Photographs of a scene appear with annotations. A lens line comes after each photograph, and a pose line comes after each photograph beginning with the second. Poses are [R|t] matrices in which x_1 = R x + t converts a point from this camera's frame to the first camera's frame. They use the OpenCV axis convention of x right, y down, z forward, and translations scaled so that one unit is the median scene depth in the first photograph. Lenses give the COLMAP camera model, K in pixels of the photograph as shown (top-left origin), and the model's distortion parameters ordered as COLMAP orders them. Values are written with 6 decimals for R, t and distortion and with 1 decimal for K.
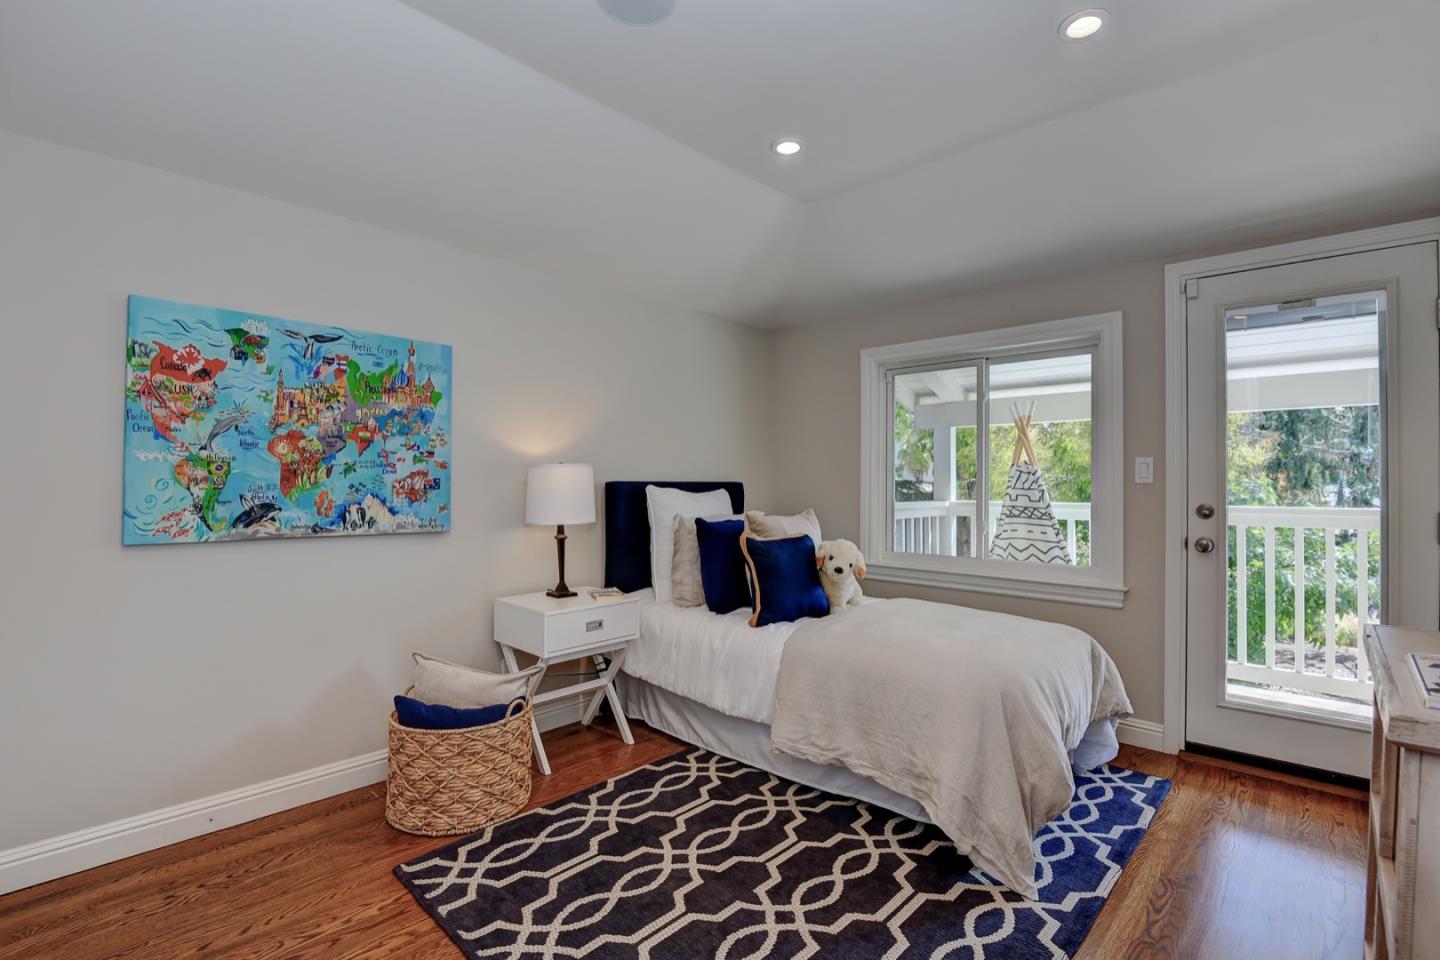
lens RADIAL K [[672.7, 0, 731.7], [0, 672.7, 474.9], [0, 0, 1]] dist [-0.015301, -0.000957]
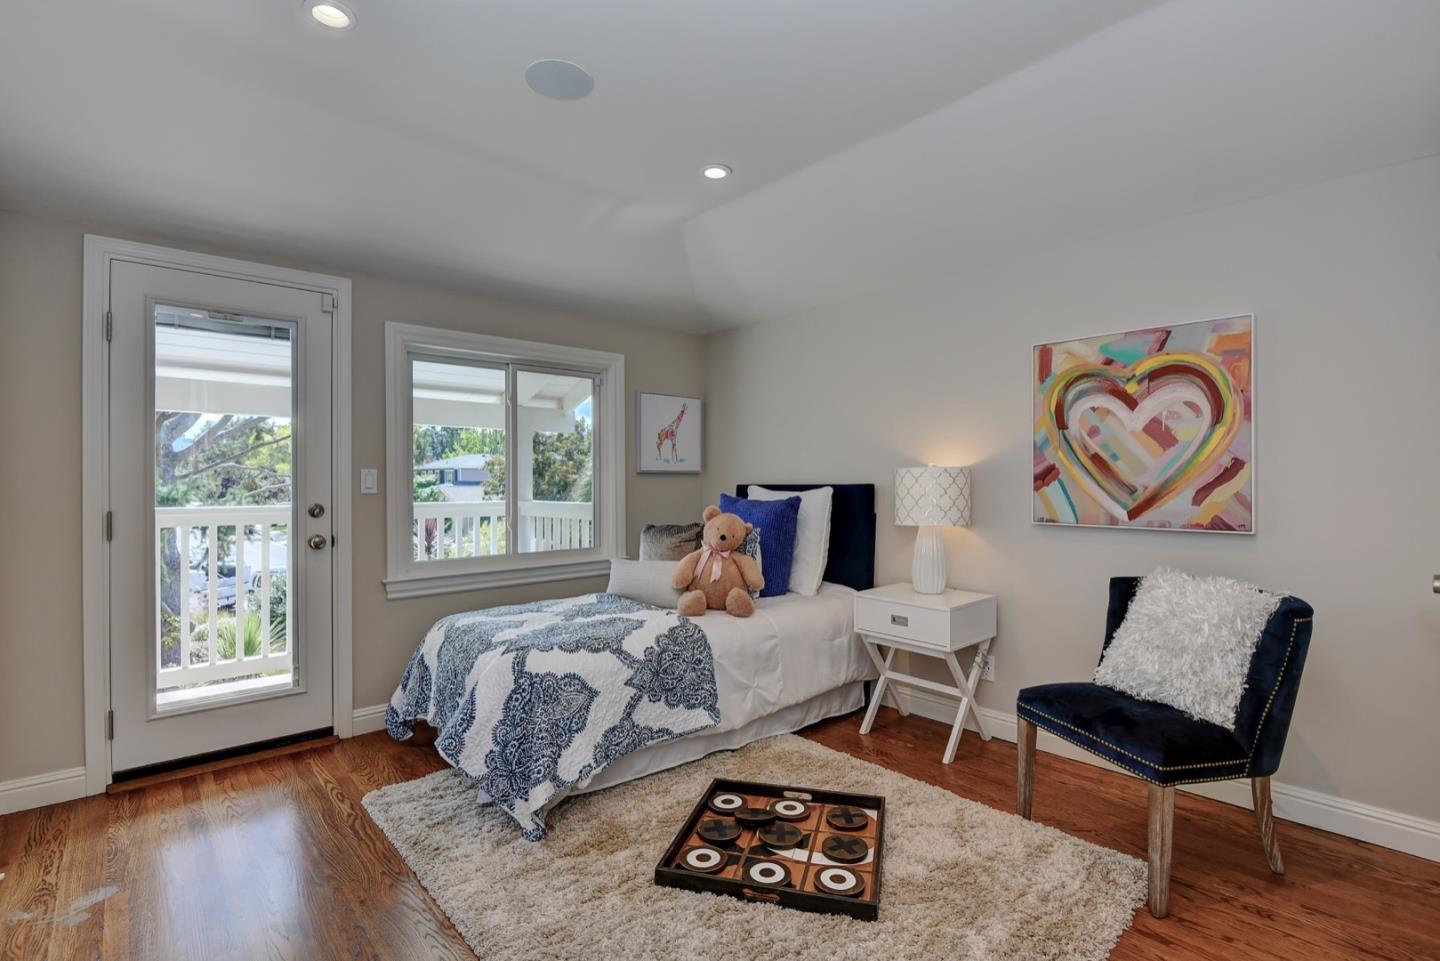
lens RADIAL K [[662.9, 0, 718.5], [0, 662.9, 482.9], [0, 0, 1]] dist [-0.014998, -0.000732]
pose [[0.087663, -0.003907, 0.996143, -0.122894], [-0.005826, 0.999973, 0.004435, 0.000723], [-0.996133, -0.006193, 0.087638, 0.116956]]
